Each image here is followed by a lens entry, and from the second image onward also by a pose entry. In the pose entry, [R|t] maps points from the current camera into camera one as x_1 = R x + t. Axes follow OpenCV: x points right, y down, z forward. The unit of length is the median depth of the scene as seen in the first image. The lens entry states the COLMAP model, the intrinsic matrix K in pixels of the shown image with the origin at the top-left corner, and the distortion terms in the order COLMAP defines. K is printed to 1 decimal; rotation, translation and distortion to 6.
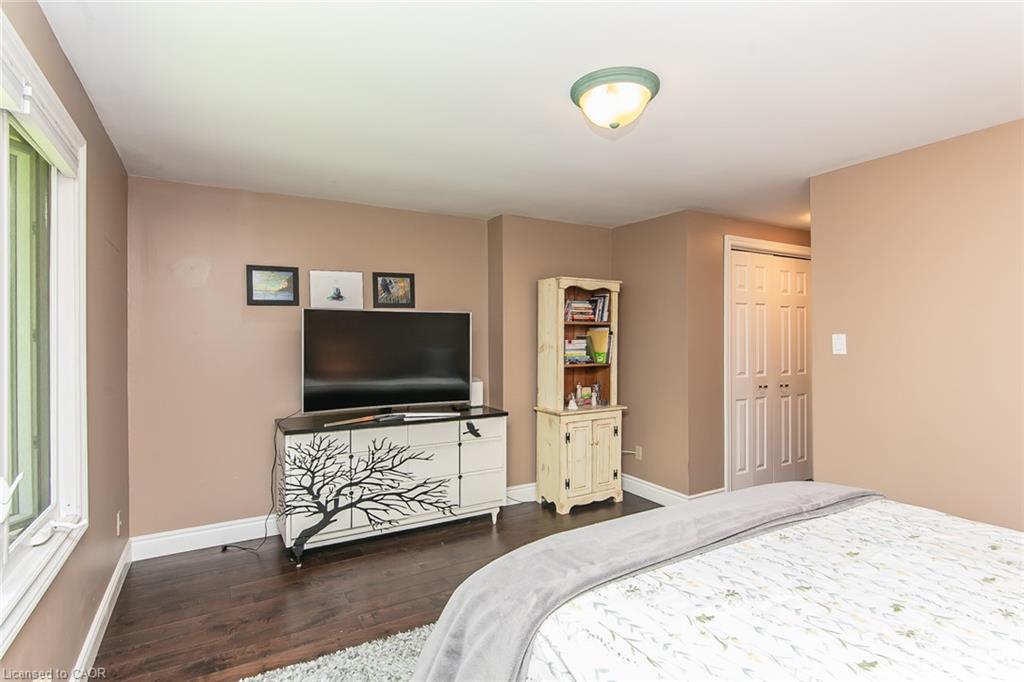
lens RADIAL K [[513.0, 0, 515.1], [0, 513.0, 338.5], [0, 0, 1]] dist [0.006737, -0.002498]
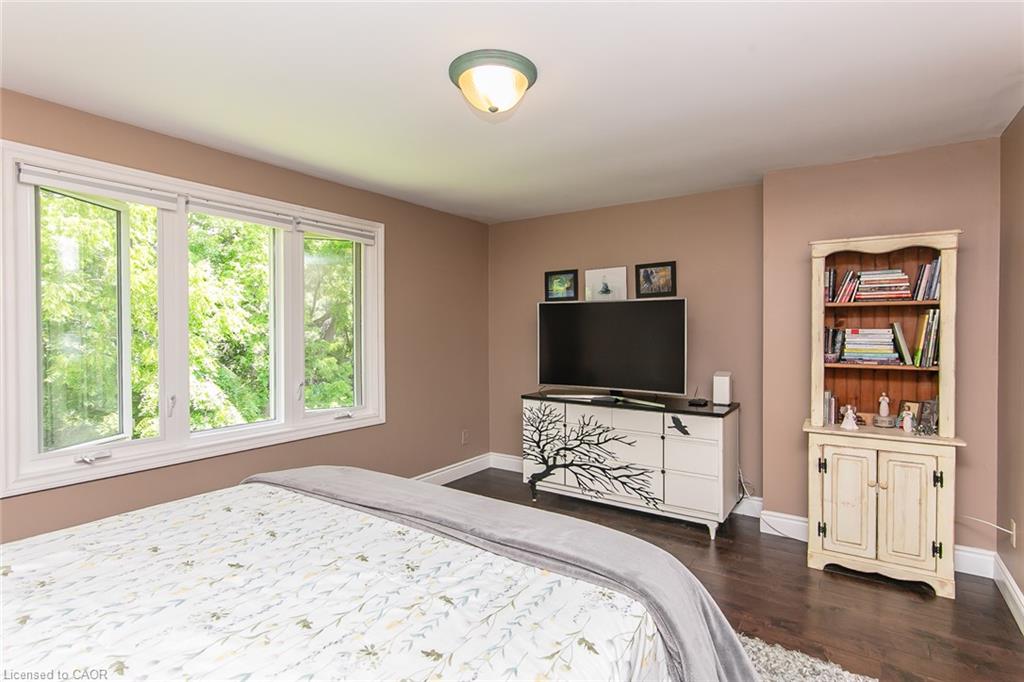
lens RADIAL K [[513.0, 0, 515.0], [0, 513.0, 337.6], [0, 0, 1]] dist [0.006737, -0.002498]
pose [[0.429530, 0.016269, -0.902906, 0.644428], [-0.004022, 0.999862, 0.016103, 0.006250], [0.903043, -0.003286, 0.429537, 0.348564]]
